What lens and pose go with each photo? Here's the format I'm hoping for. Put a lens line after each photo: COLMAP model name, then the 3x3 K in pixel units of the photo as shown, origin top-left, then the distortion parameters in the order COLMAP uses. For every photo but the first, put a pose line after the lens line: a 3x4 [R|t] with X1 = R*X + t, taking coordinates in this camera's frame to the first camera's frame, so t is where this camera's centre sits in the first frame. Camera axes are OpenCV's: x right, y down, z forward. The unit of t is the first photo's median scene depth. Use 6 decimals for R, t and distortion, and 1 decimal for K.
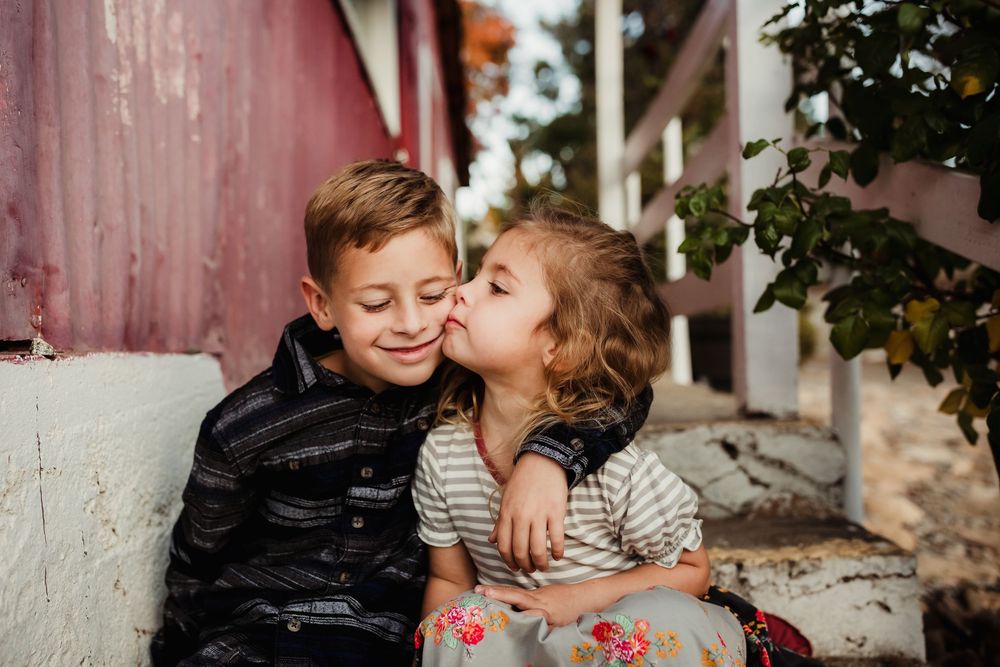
lens RADIAL K [[968.9, 0, 500.0], [0, 968.9, 333.5], [0, 0, 1]] dist [-0.000328, -0.019963]
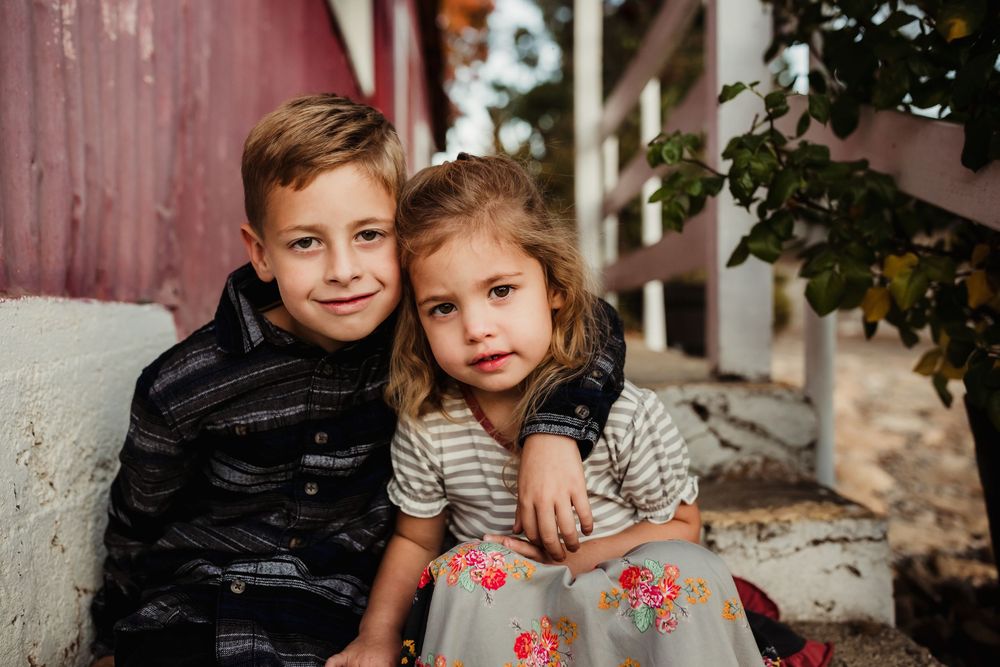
lens RADIAL K [[968.9, 0, 500.0], [0, 968.9, 333.5], [0, 0, 1]] dist [-0.000328, -0.019963]
pose [[0.999640, 0.012190, 0.023915, 0.013854], [-0.012916, 0.999453, 0.030436, 0.018128], [-0.023531, -0.030734, 0.999251, 0.039929]]
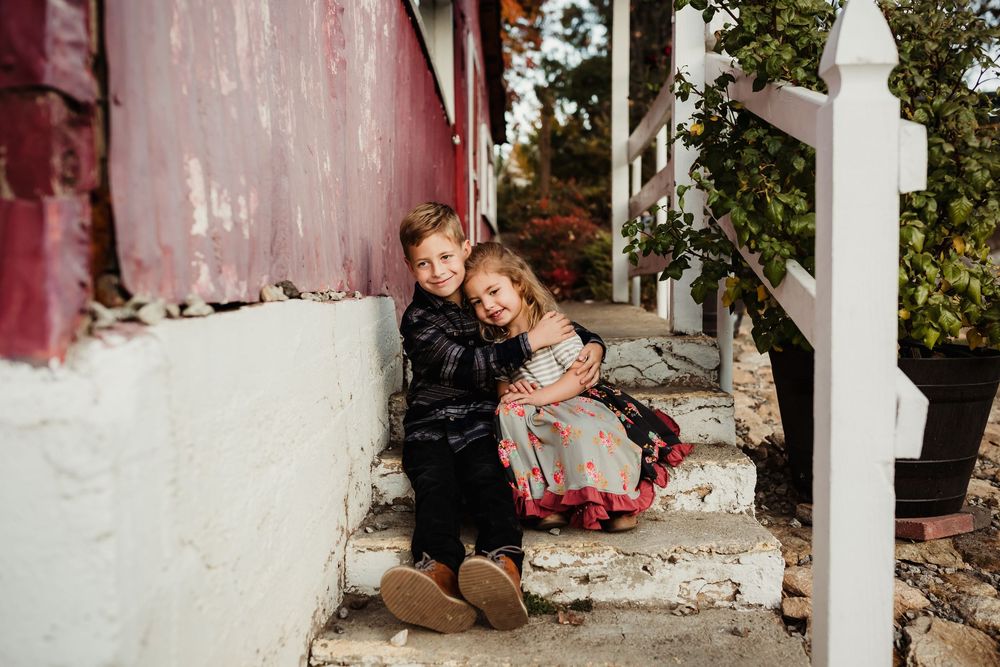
lens RADIAL K [[968.9, 0, 500.0], [0, 968.9, 333.5], [0, 0, 1]] dist [-0.000328, -0.019963]
pose [[0.999529, 0.015551, -0.026457, -0.027193], [-0.013796, 0.997774, 0.065250, -0.040842], [0.027413, -0.064854, 0.997518, -1.116360]]
